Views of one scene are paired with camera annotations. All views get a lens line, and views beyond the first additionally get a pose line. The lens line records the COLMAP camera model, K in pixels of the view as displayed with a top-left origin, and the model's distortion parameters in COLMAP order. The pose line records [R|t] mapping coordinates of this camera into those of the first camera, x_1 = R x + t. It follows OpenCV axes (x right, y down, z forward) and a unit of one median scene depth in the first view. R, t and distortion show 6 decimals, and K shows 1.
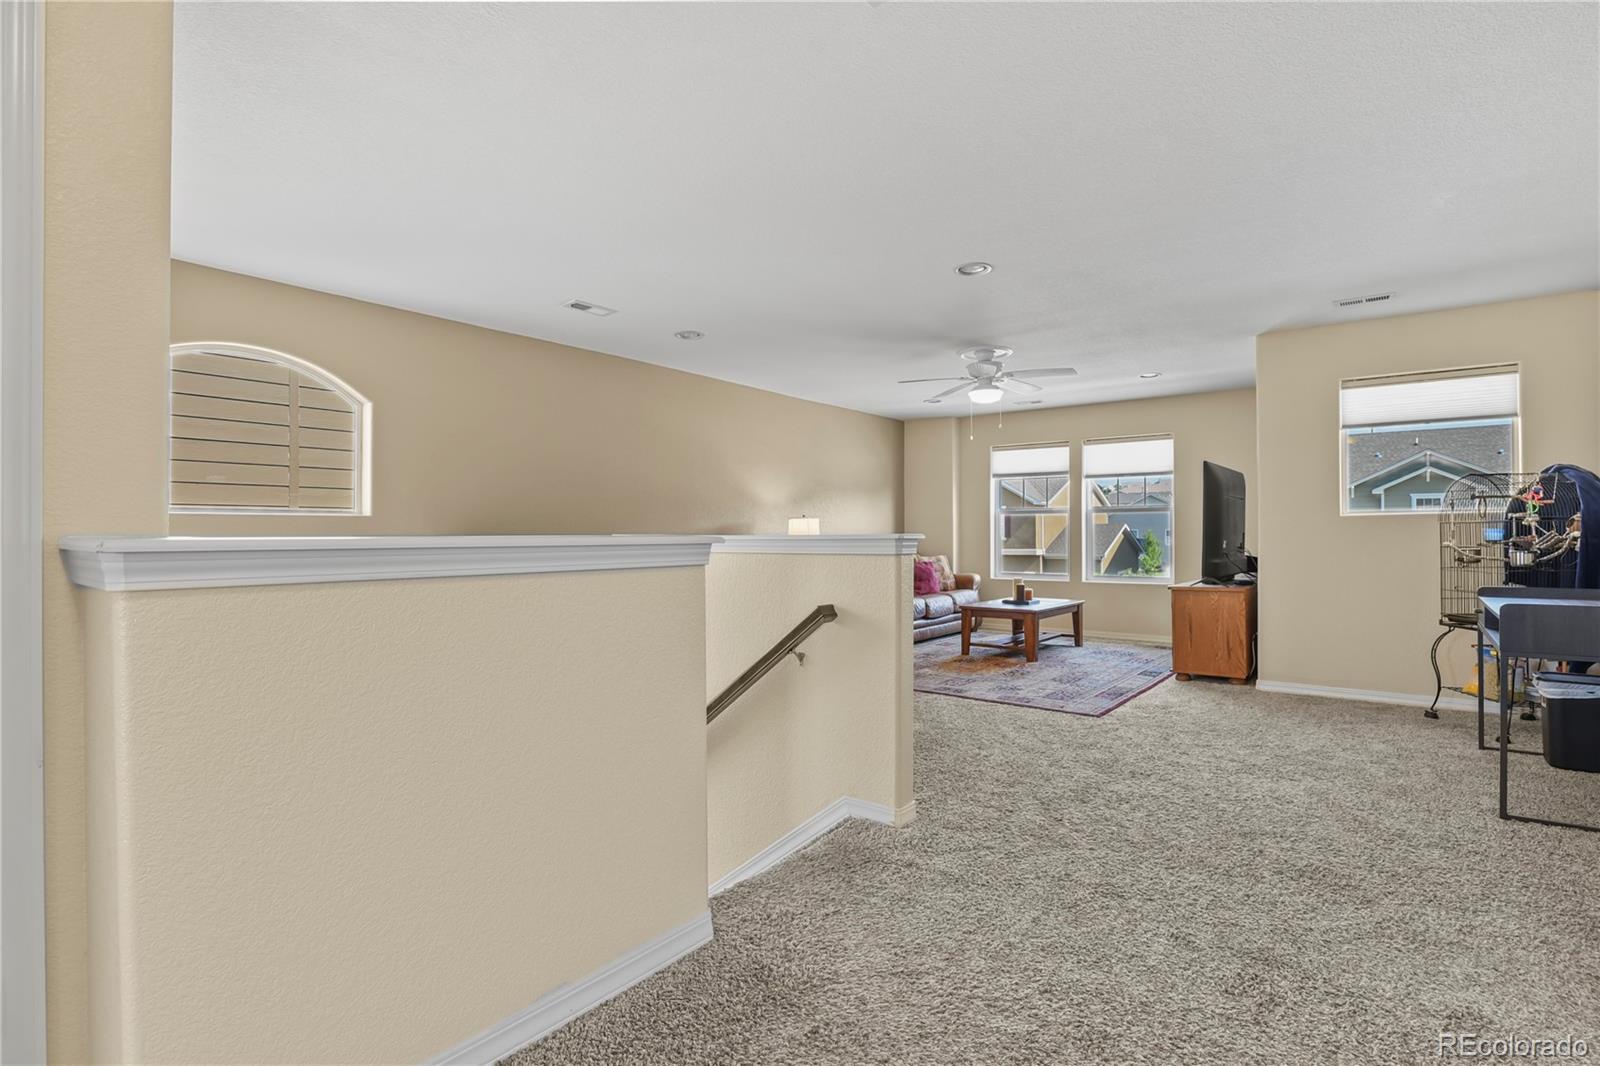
lens RADIAL K [[779.7, 0, 810.9], [0, 779.7, 532.9], [0, 0, 1]] dist [-0.009721, -0.006649]
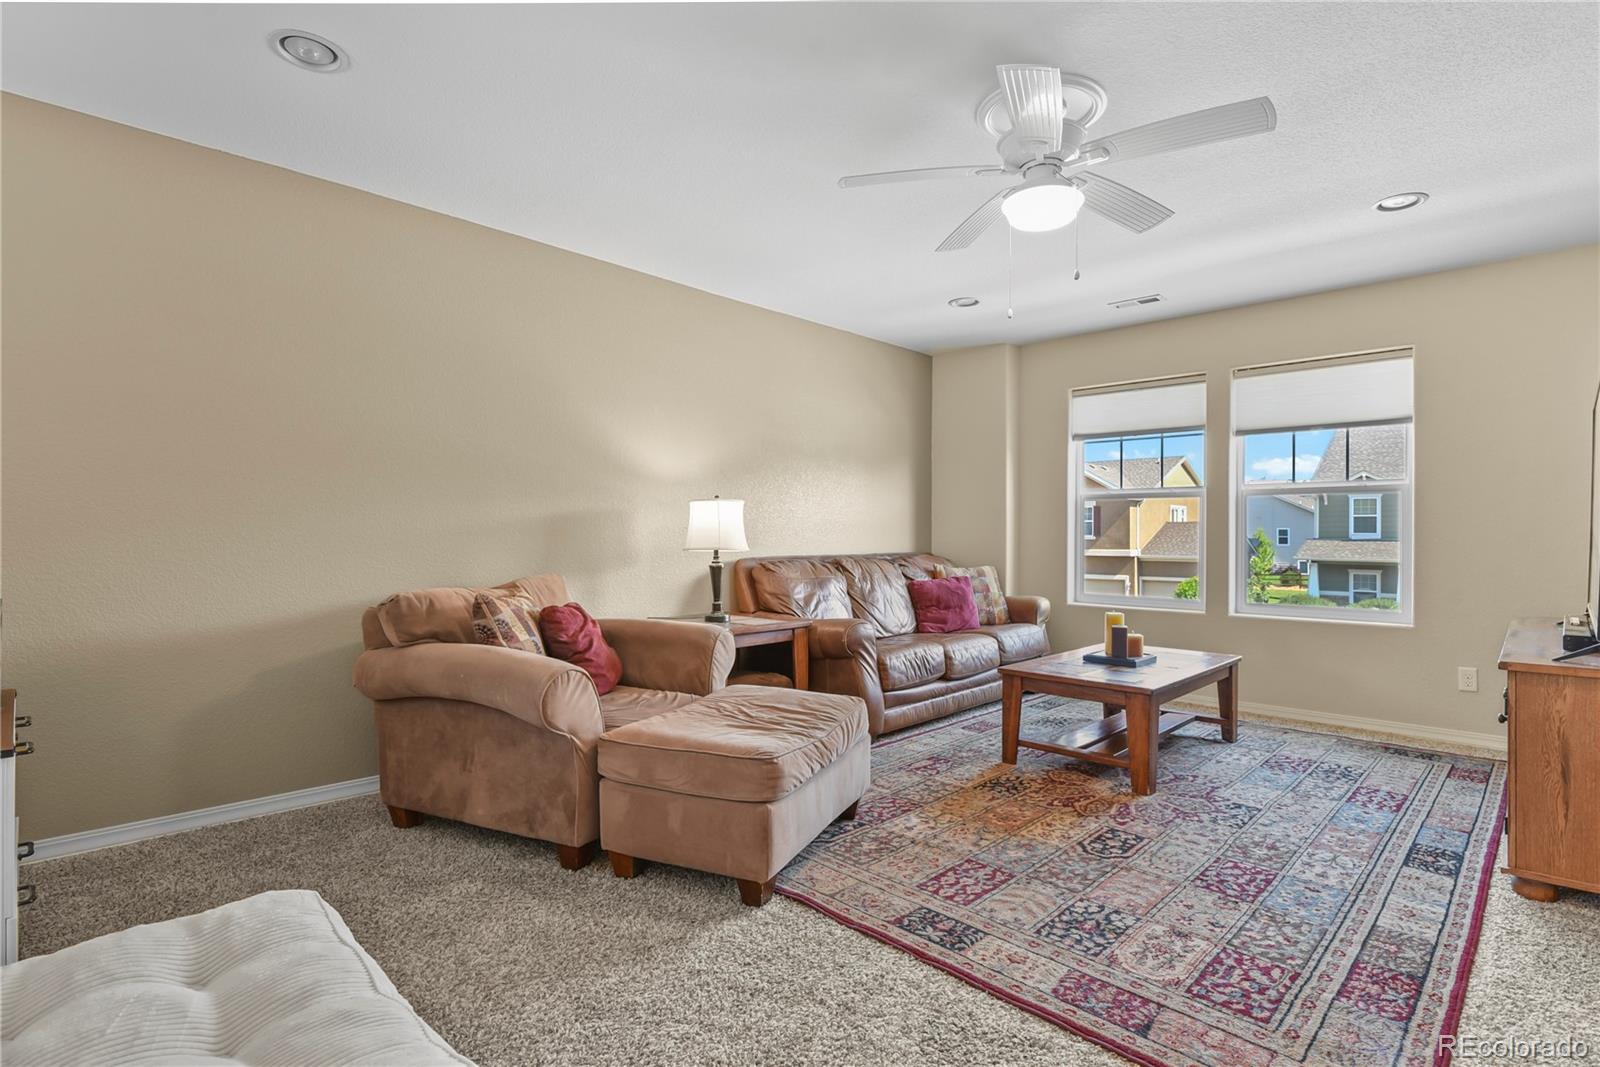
lens RADIAL K [[779.7, 0, 810.9], [0, 779.7, 533.4], [0, 0, 1]] dist [-0.009721, -0.006649]
pose [[0.994209, 0.007032, -0.107235, 0.108447], [-0.006653, 0.999970, 0.003887, 0.001698], [0.107259, -0.003151, 0.994226, 0.419365]]
